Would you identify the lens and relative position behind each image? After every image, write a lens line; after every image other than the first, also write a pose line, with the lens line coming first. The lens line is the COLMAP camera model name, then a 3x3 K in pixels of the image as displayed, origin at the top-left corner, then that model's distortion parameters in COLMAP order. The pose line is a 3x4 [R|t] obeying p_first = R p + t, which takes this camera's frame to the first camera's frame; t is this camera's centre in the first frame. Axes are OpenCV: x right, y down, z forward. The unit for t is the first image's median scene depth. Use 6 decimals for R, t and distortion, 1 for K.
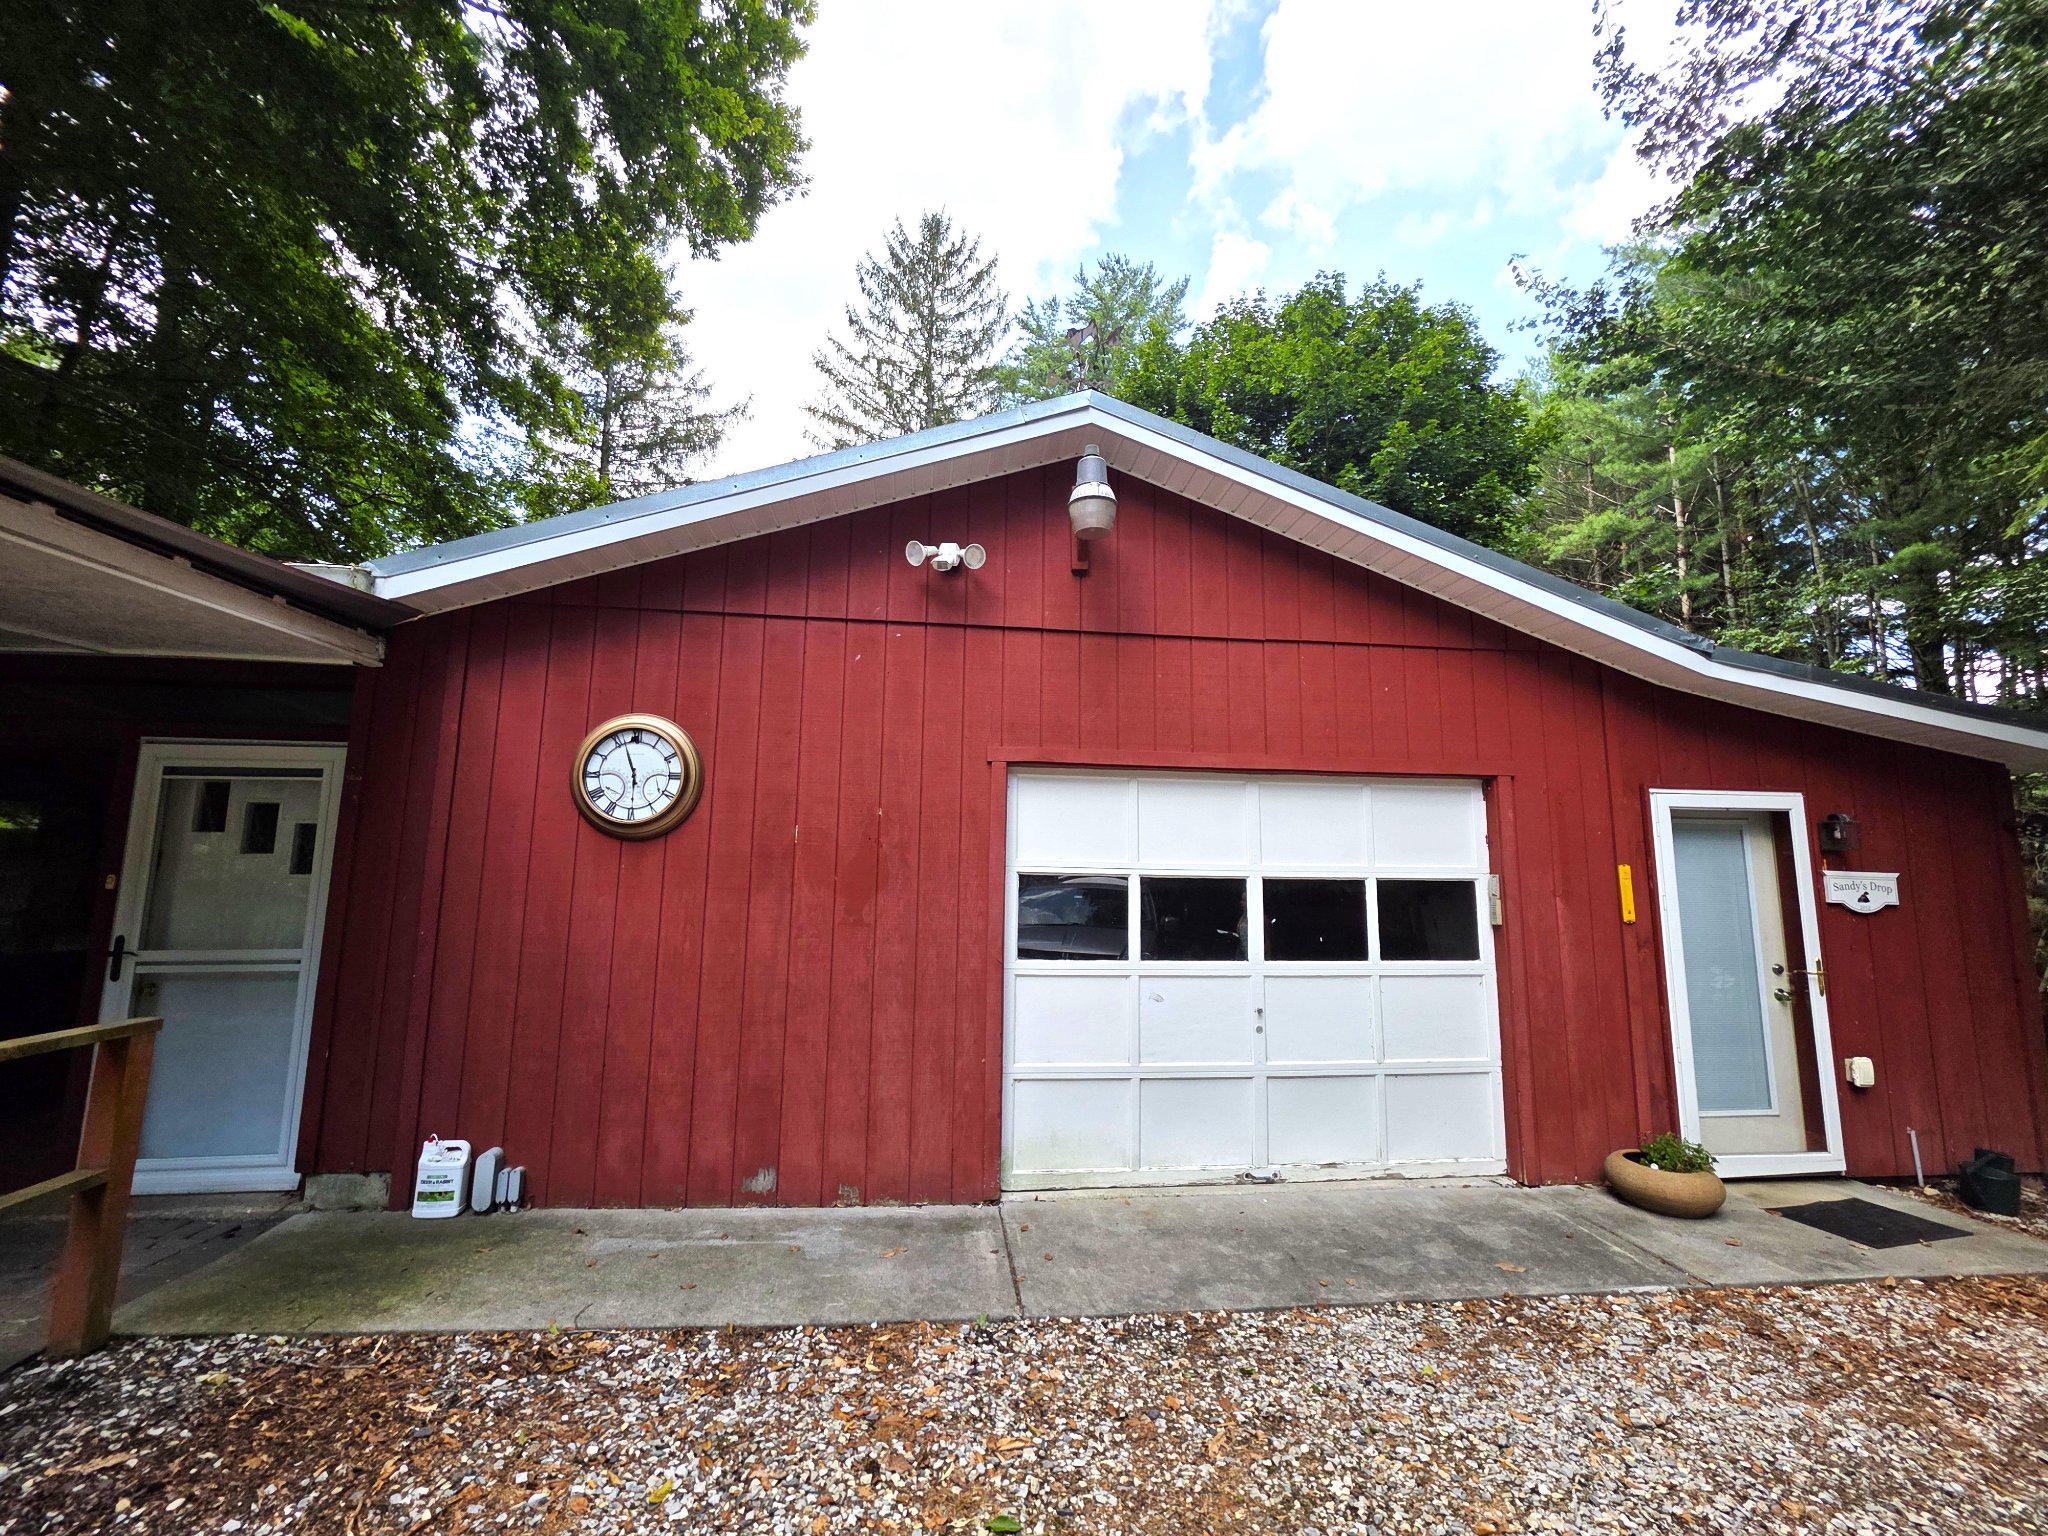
lens RADIAL K [[831.2, 0, 1030.8], [0, 831.2, 766.3], [0, 0, 1]] dist [0.002509, 0.000509]
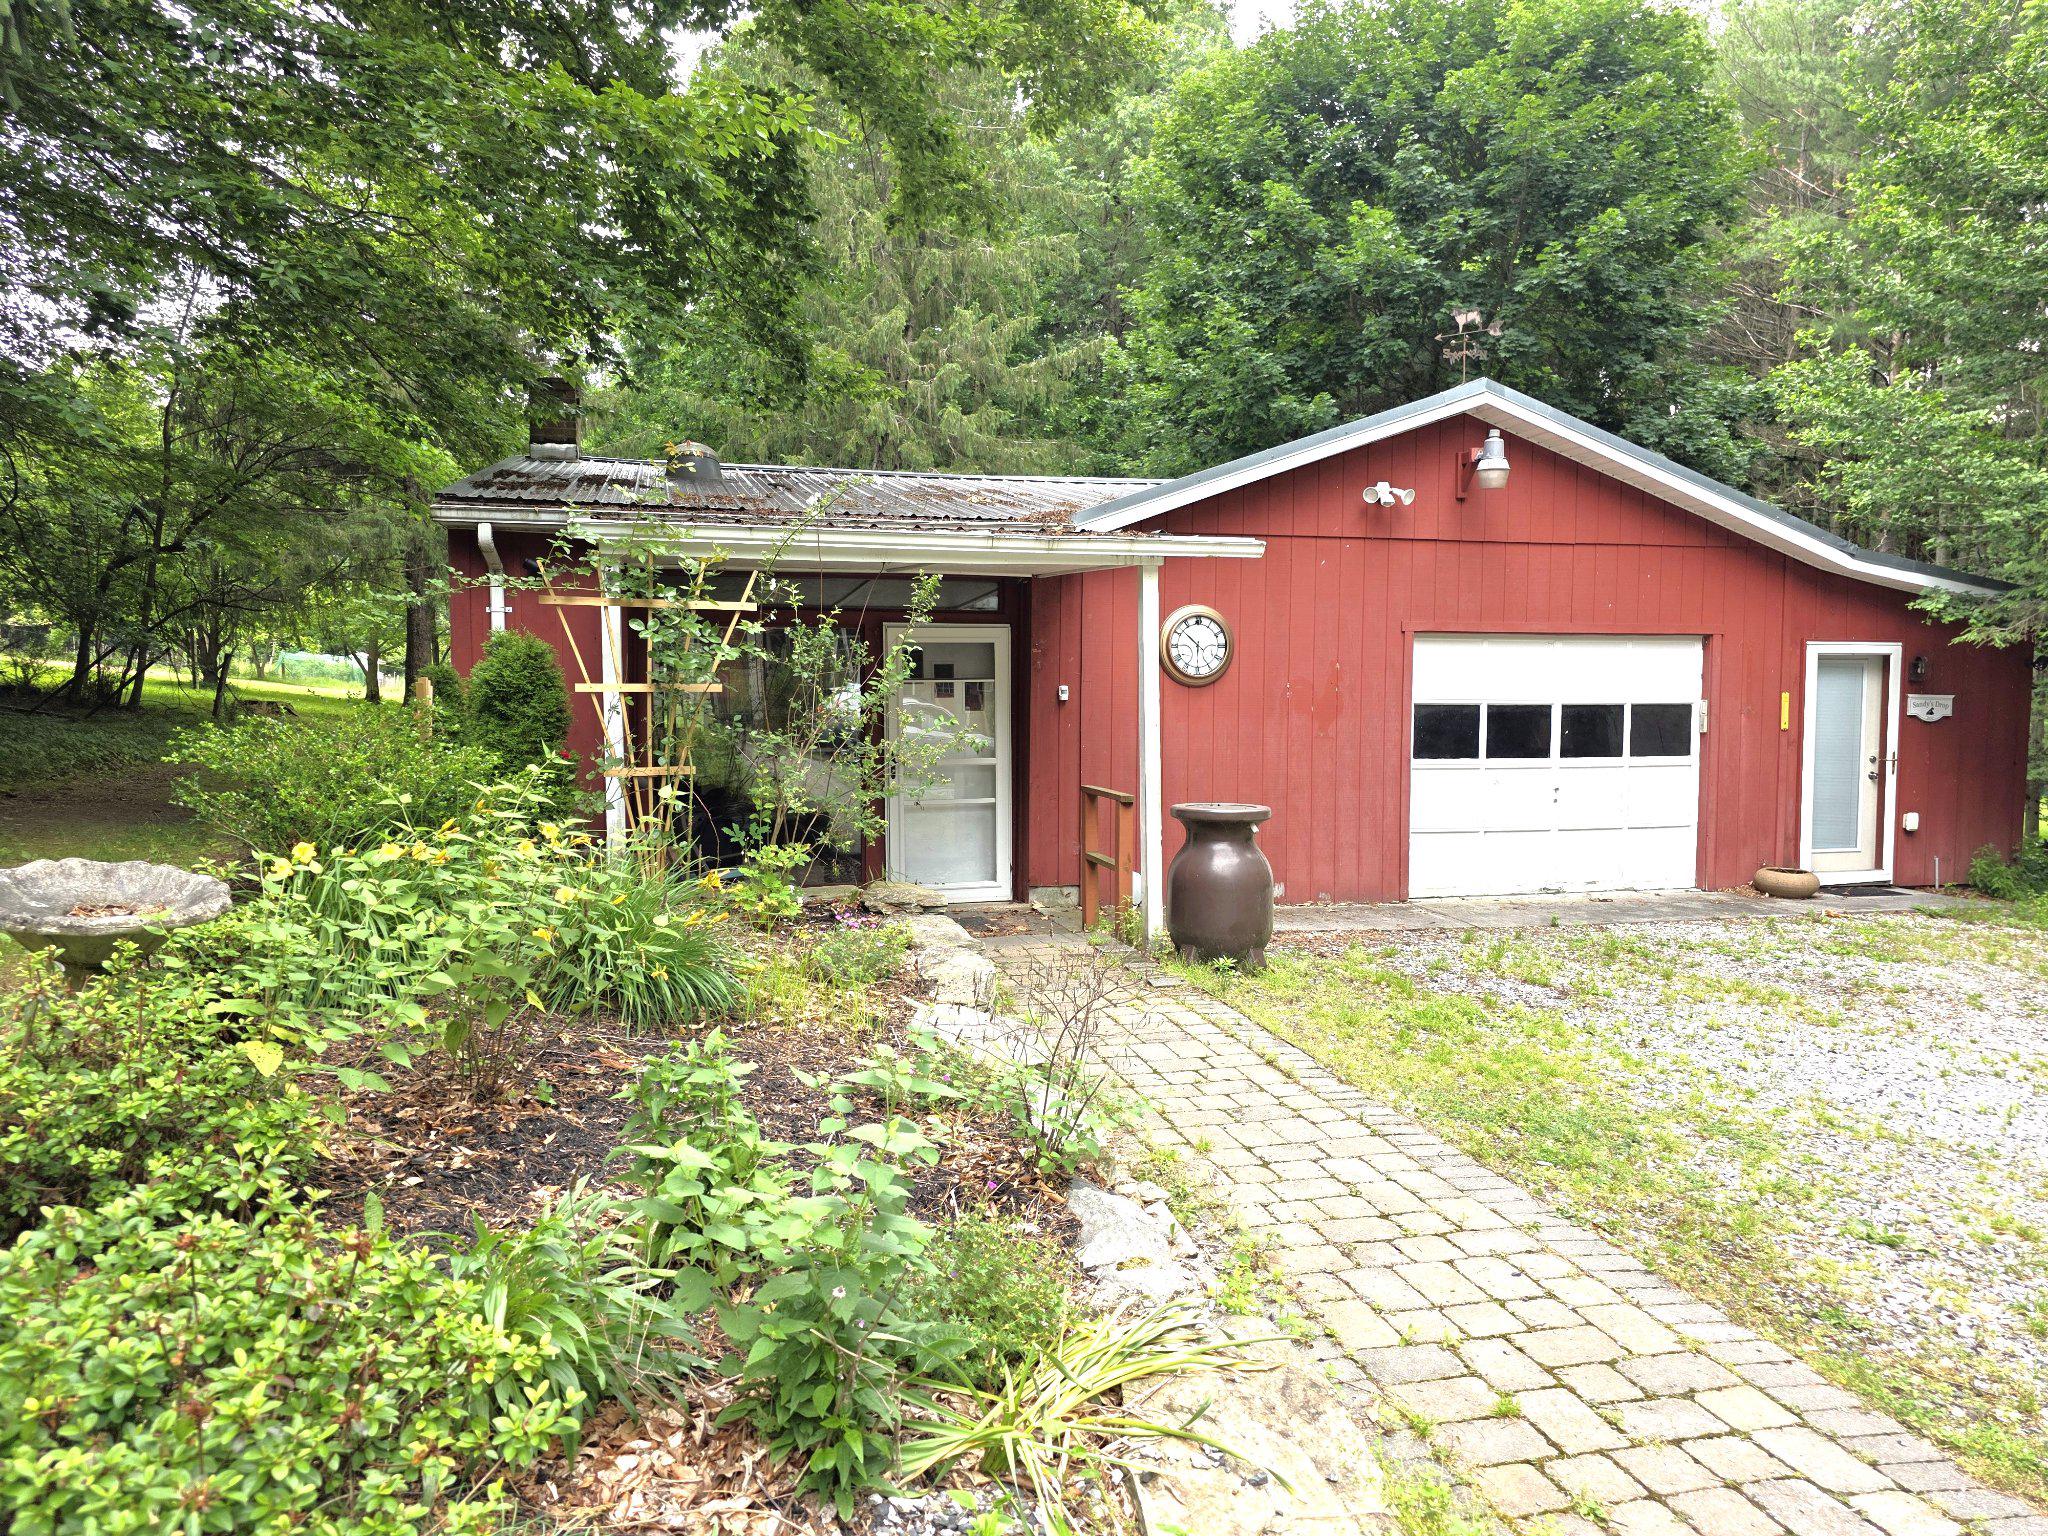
lens RADIAL K [[1361.3, 0, 1018.9], [0, 1361.3, 768.7], [0, 0, 1]] dist [-0.005436, -0.002344]
pose [[0.994733, -0.017502, 0.100992, -0.948558], [-0.002701, 0.980495, 0.196526, -0.232960], [-0.102462, -0.195764, 0.975284, -1.325417]]
